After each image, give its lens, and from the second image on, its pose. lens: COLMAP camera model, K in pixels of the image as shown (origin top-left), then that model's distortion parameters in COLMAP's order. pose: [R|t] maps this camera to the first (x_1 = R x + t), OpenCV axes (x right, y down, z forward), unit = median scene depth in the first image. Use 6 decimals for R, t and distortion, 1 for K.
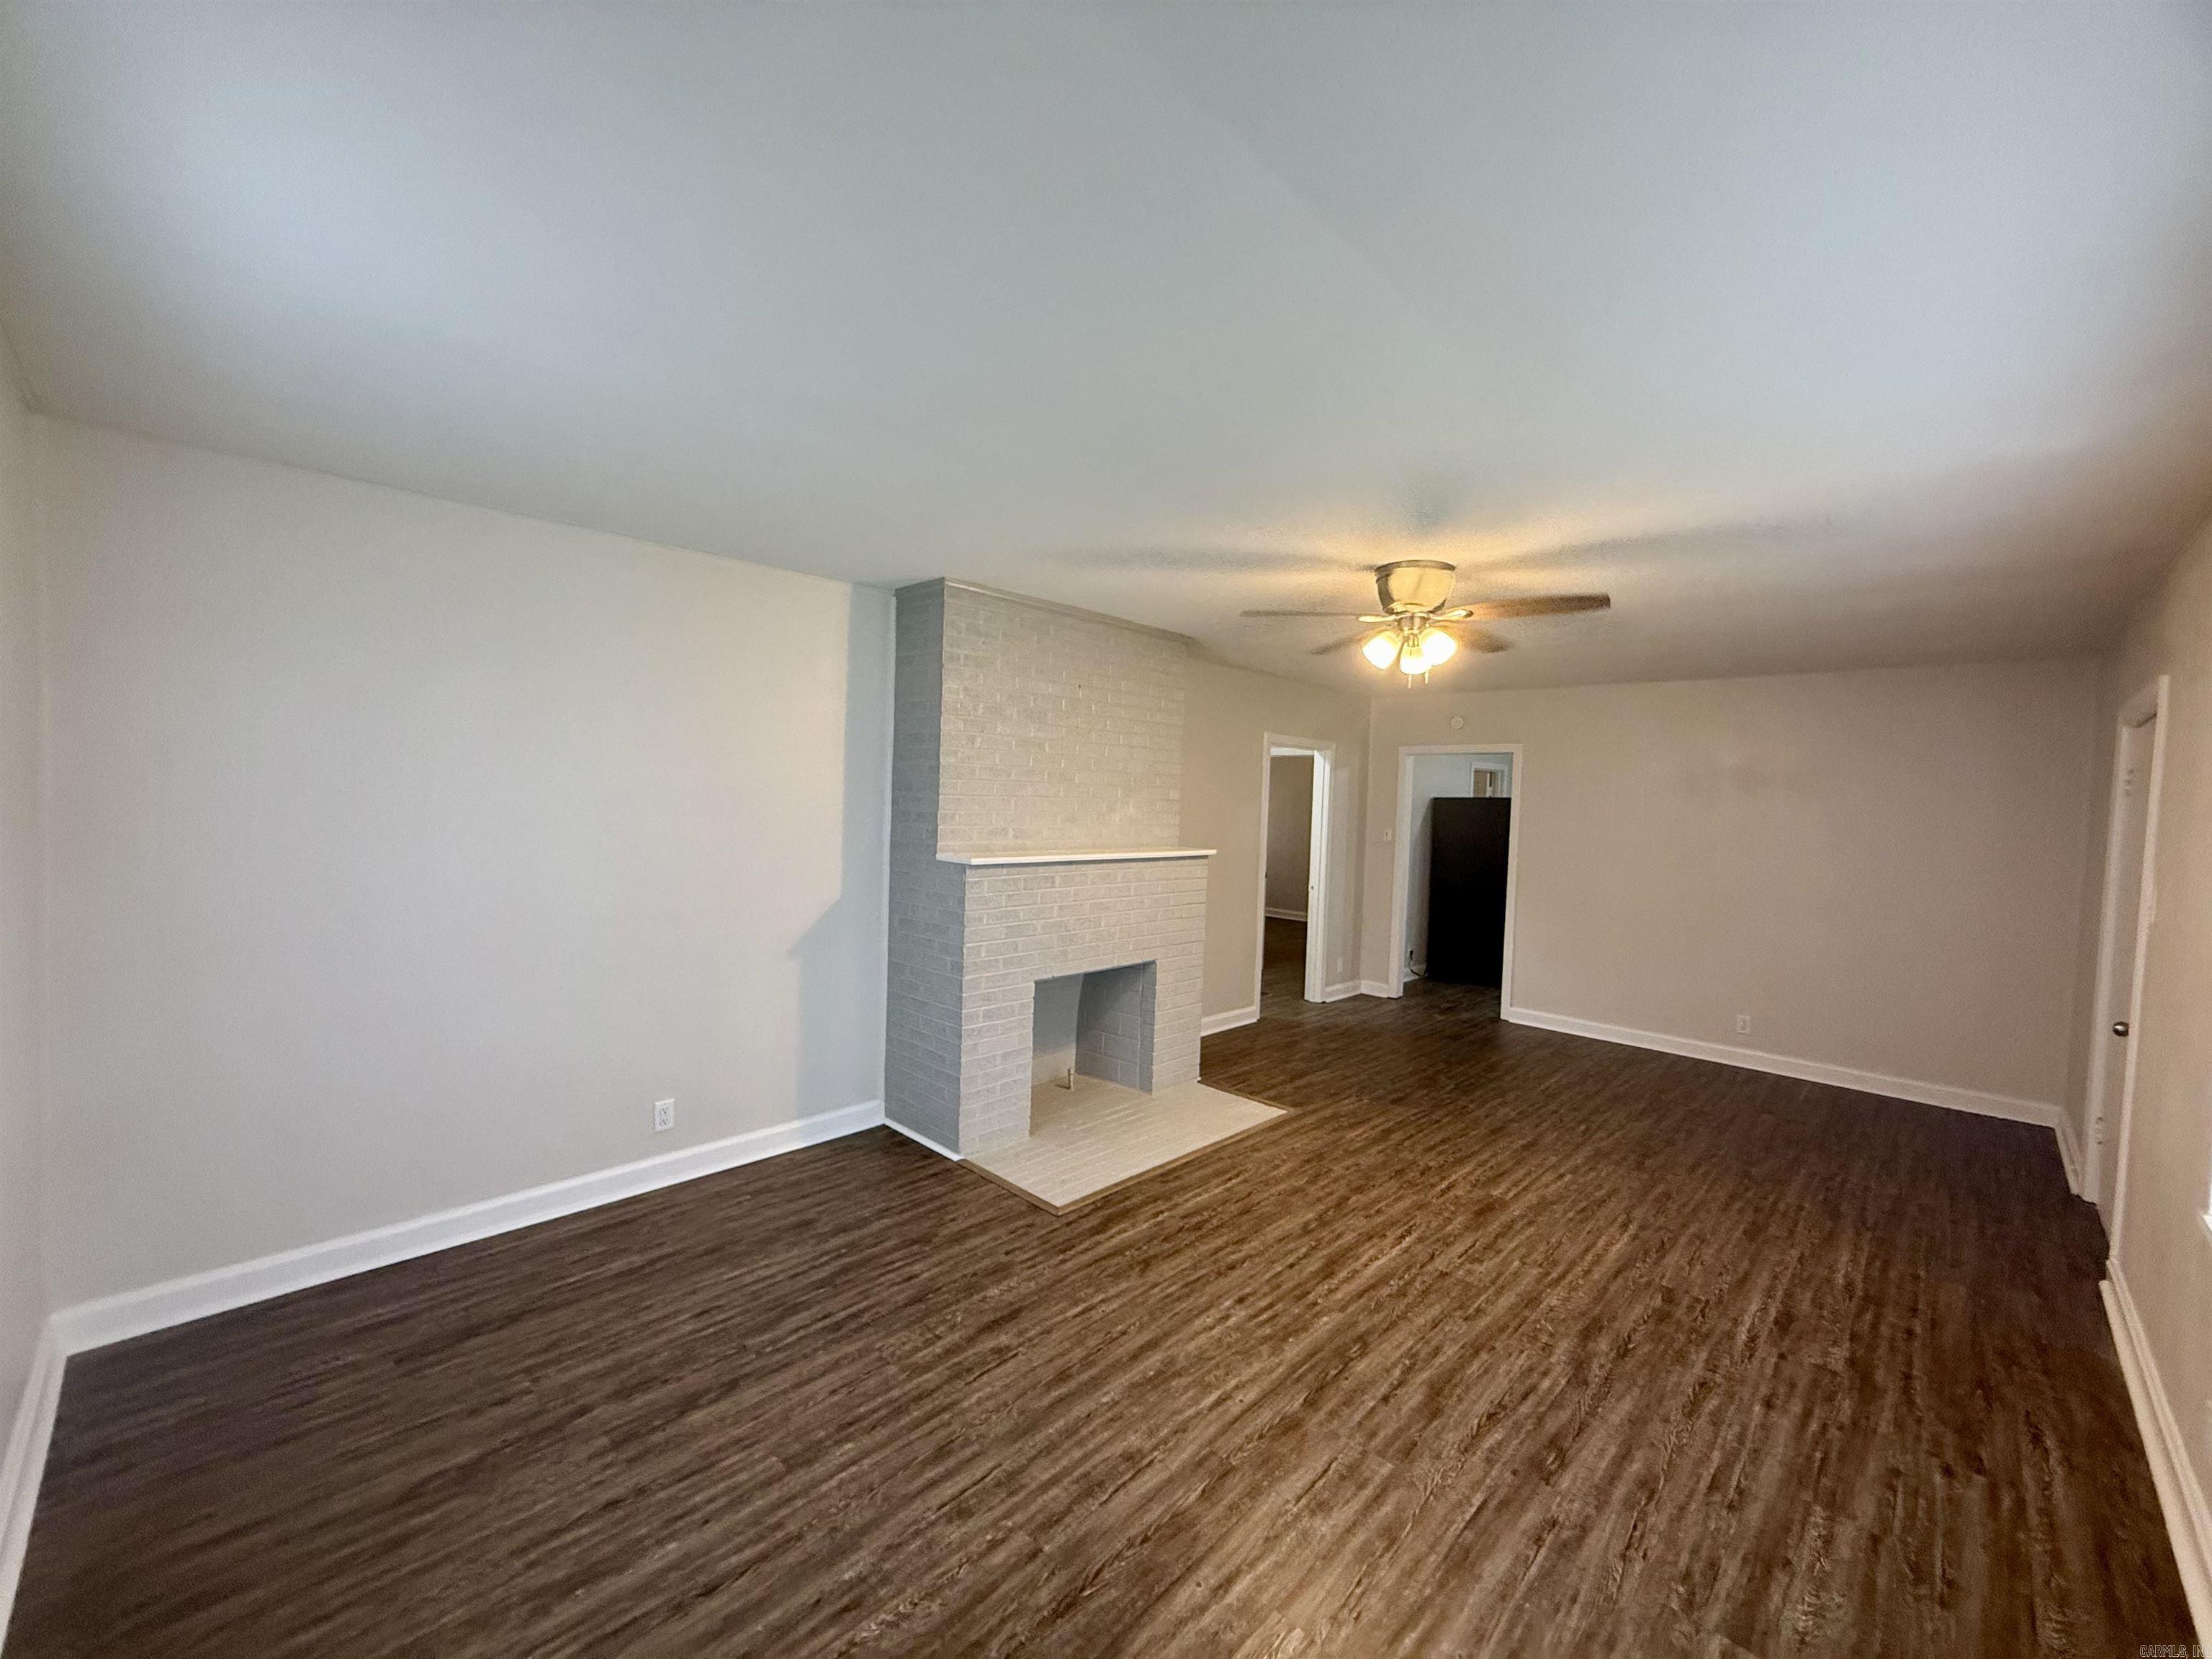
lens RADIAL K [[882.4, 0, 1100.2], [0, 882.4, 833.5], [0, 0, 1]] dist [-0.000203, 0.000307]
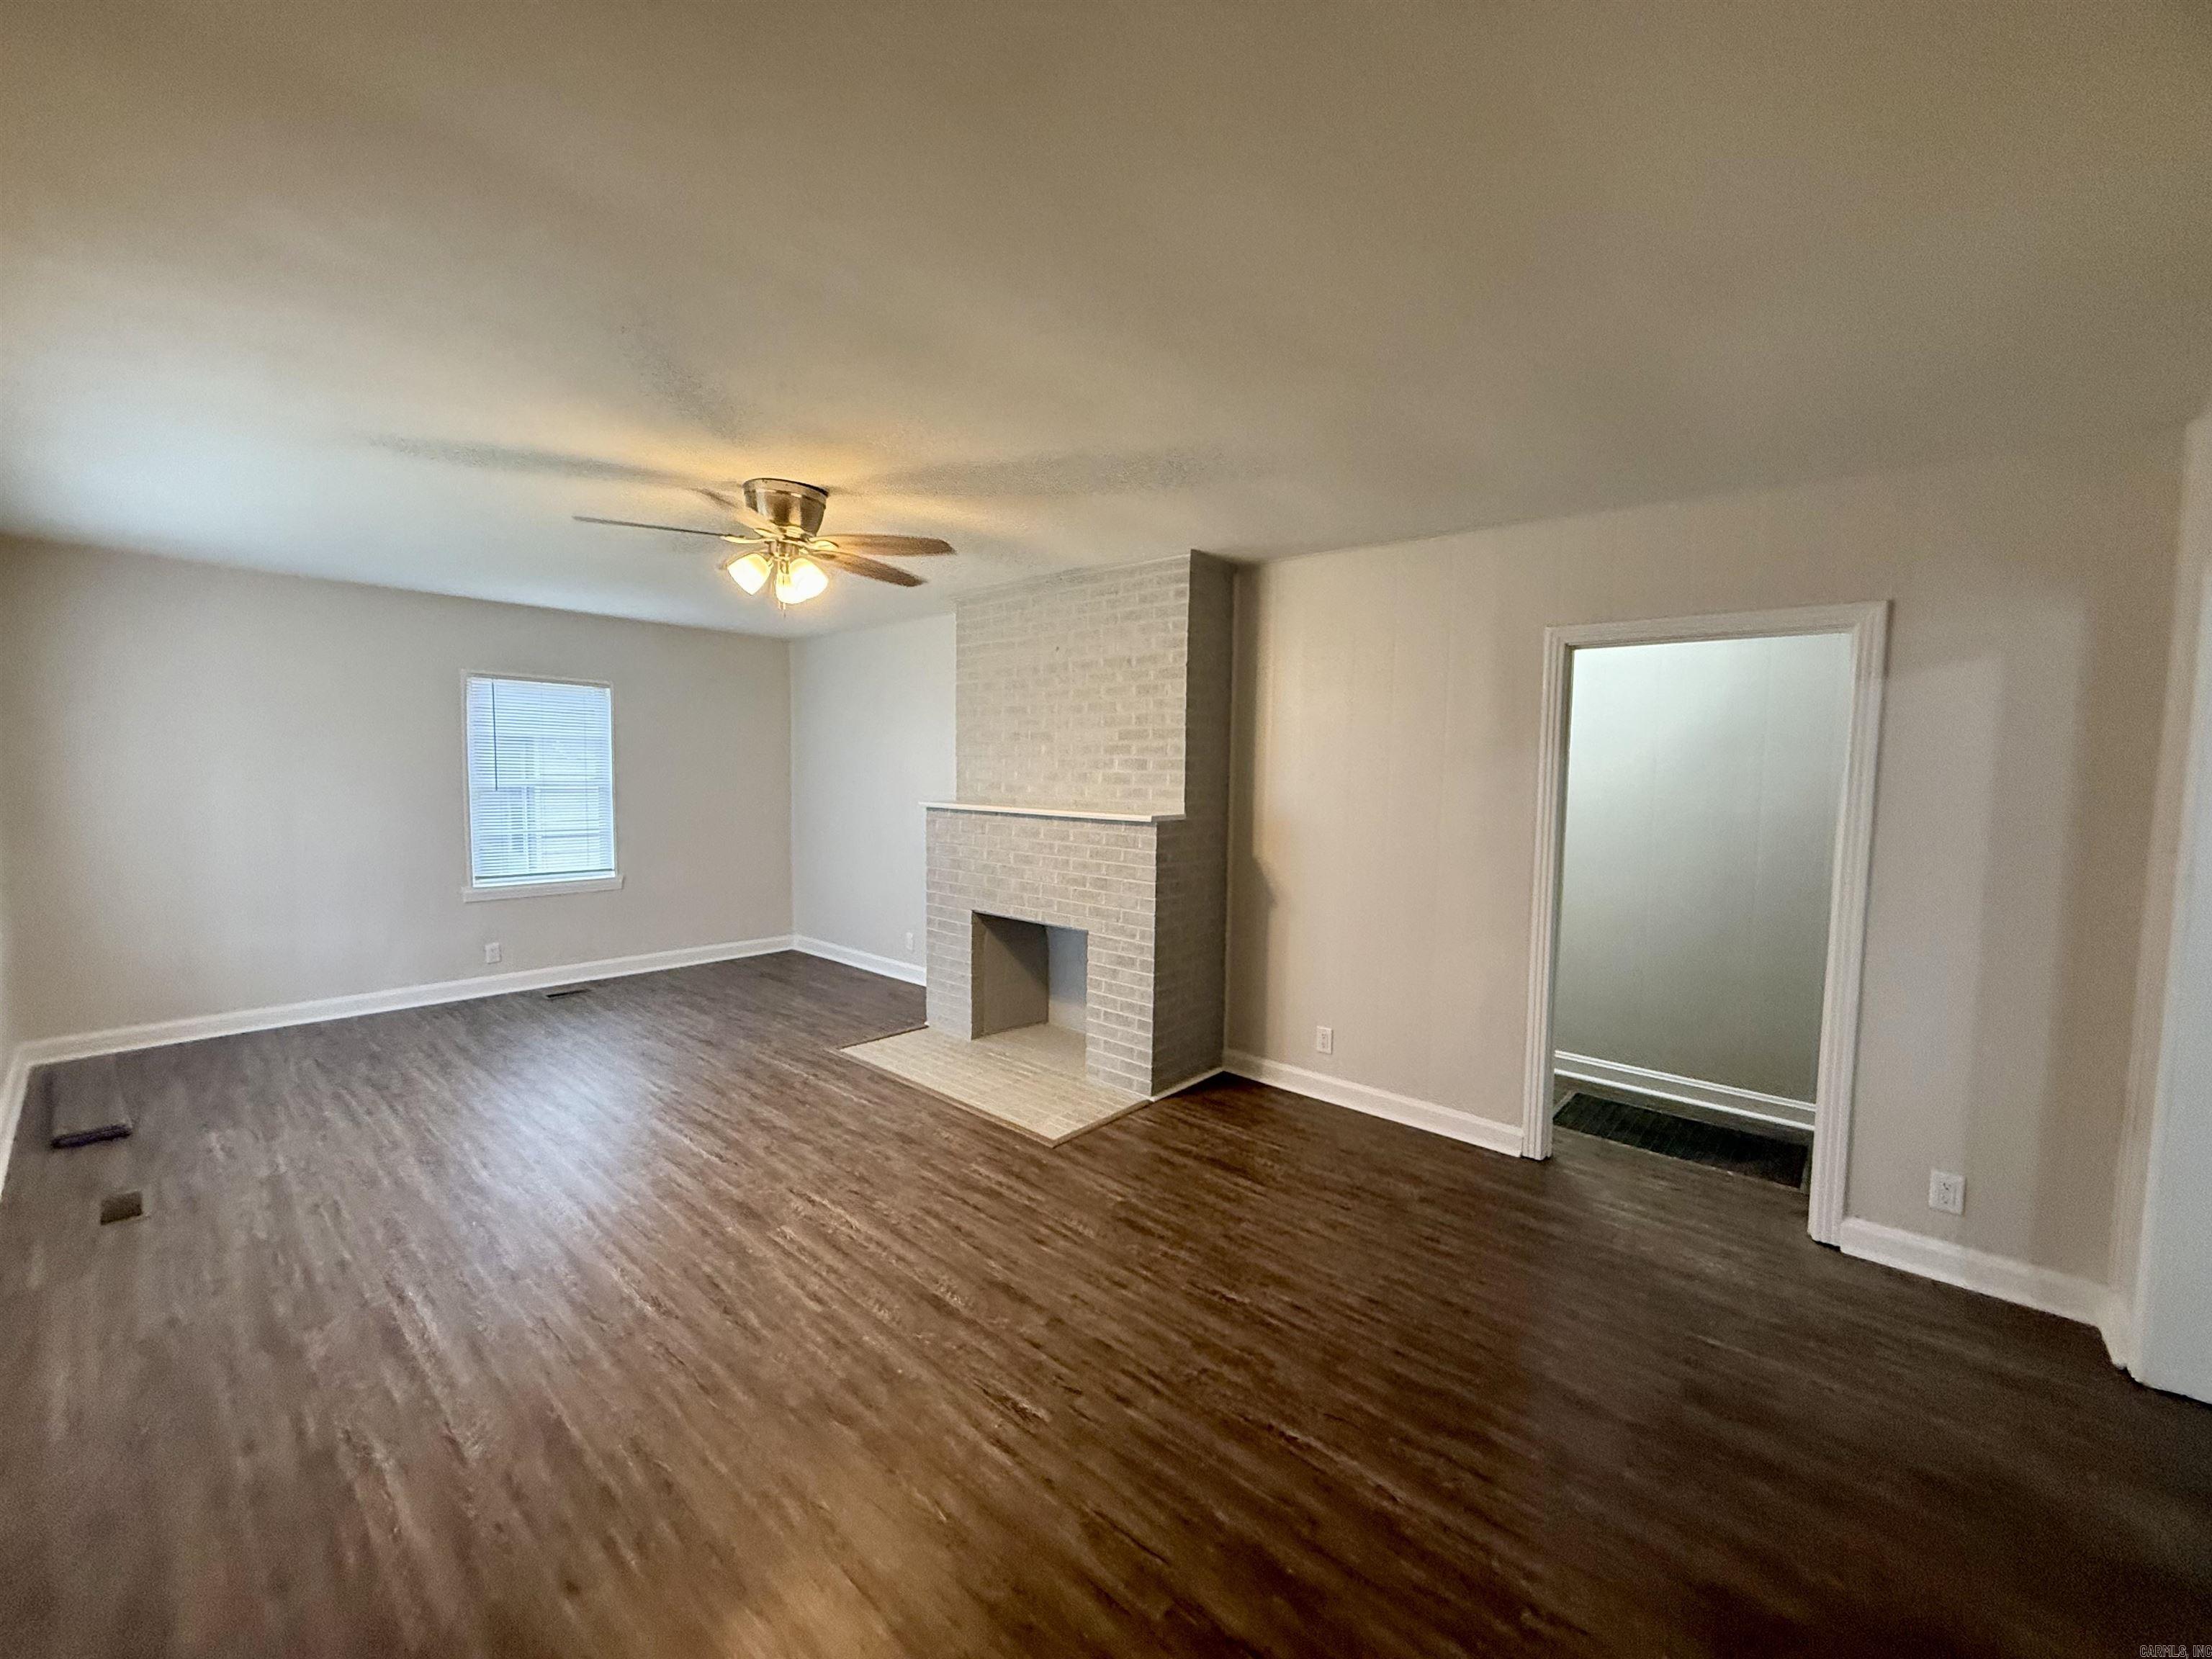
lens RADIAL K [[882.4, 0, 1100.2], [0, 882.4, 833.5], [0, 0, 1]] dist [-0.000203, 0.000307]
pose [[0.047884, 0.042991, -0.997927, 1.363236], [-0.057431, 0.997539, 0.040218, 0.006748], [0.997201, 0.055386, 0.050235, 1.347702]]
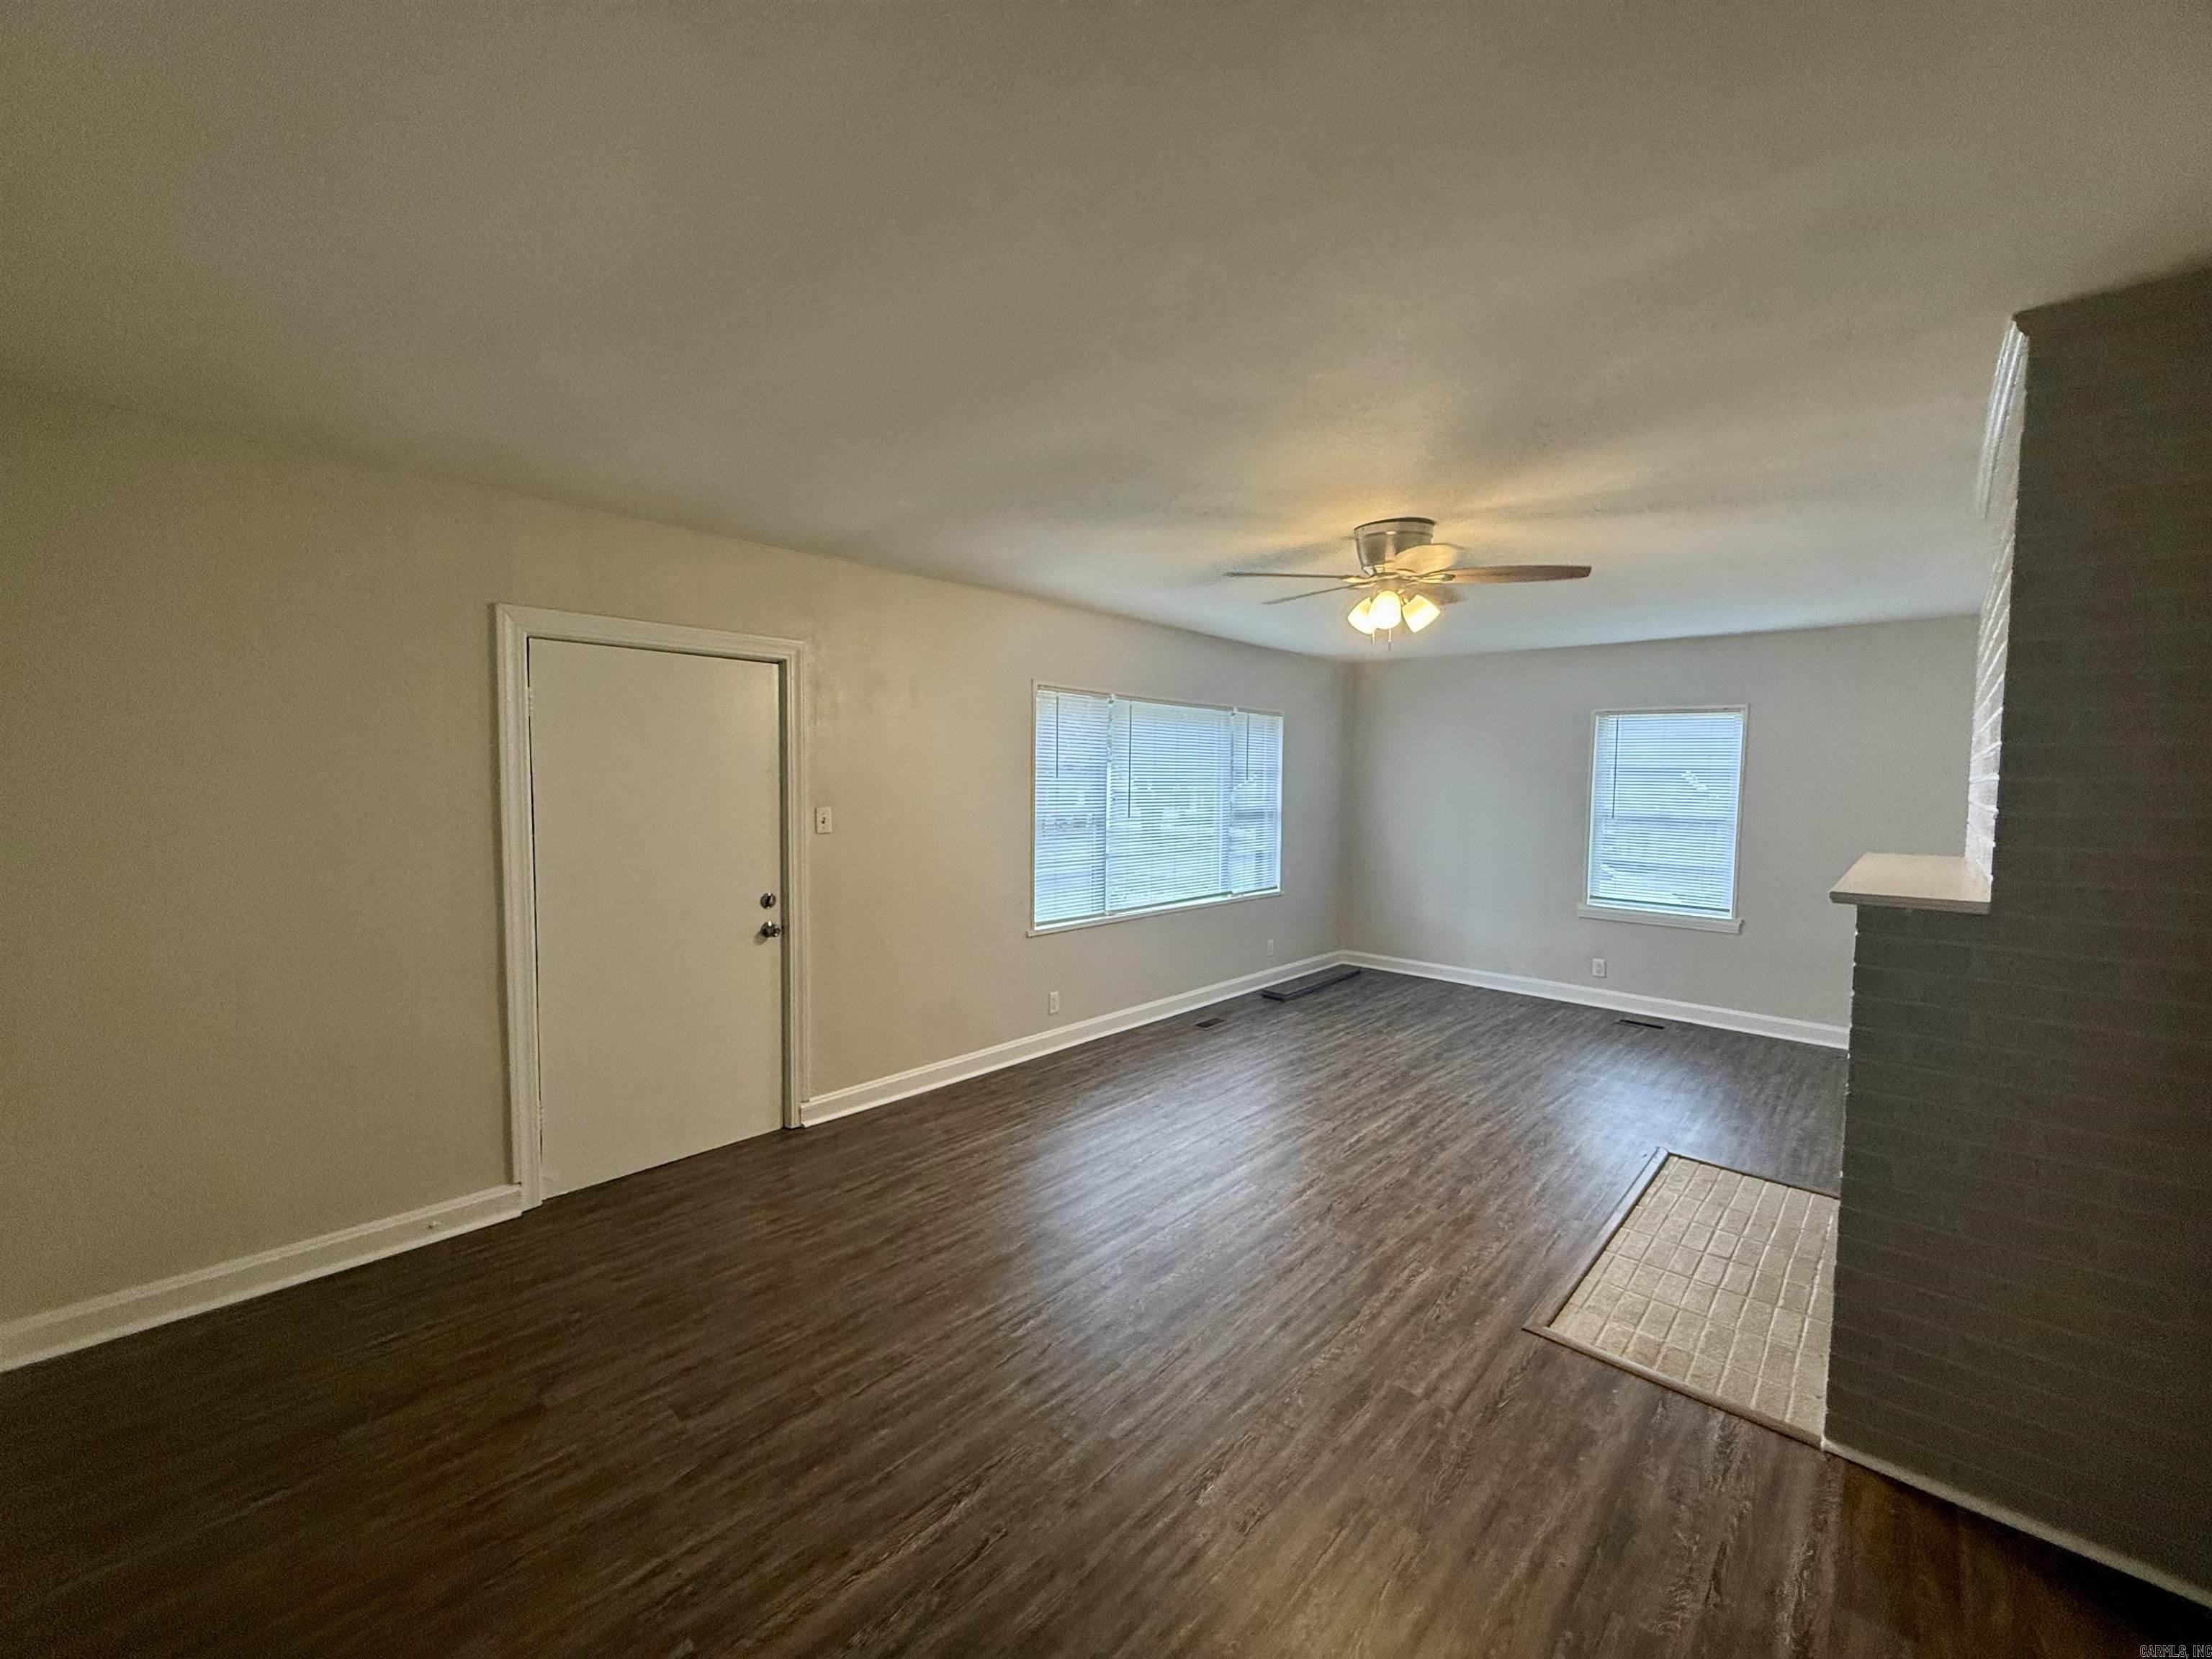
lens RADIAL K [[882.4, 0, 1100.2], [0, 882.4, 833.5], [0, 0, 1]] dist [-0.000203, 0.000307]
pose [[-0.998561, -0.045454, -0.028463, 0.717733], [-0.048229, 0.993206, 0.105909, -0.052288], [0.023456, 0.107129, -0.993968, 2.062178]]
